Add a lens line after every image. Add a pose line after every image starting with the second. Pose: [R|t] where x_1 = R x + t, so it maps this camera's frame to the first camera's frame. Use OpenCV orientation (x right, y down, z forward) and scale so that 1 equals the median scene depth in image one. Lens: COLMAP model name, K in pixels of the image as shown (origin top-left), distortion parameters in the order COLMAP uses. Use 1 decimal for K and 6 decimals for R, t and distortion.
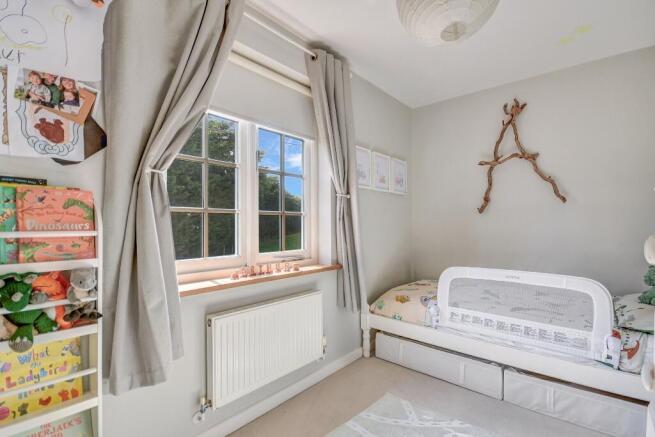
lens RADIAL K [[306.0, 0, 326.2], [0, 306.0, 222.3], [0, 0, 1]] dist [-0.000373, -0.000591]
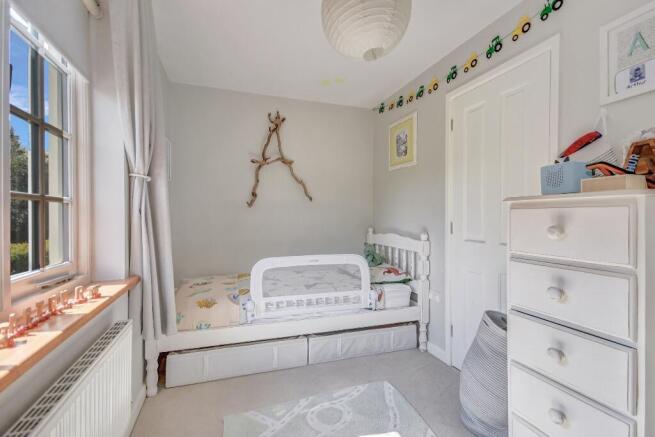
lens RADIAL K [[298.6, 0, 325.1], [0, 298.6, 214.9], [0, 0, 1]] dist [0.023564, 0.000020]
pose [[0.501046, 0.006038, 0.865400, -0.354576], [-0.009605, 0.999953, -0.001416, -0.003437], [-0.865367, -0.007603, 0.501080, 0.310771]]
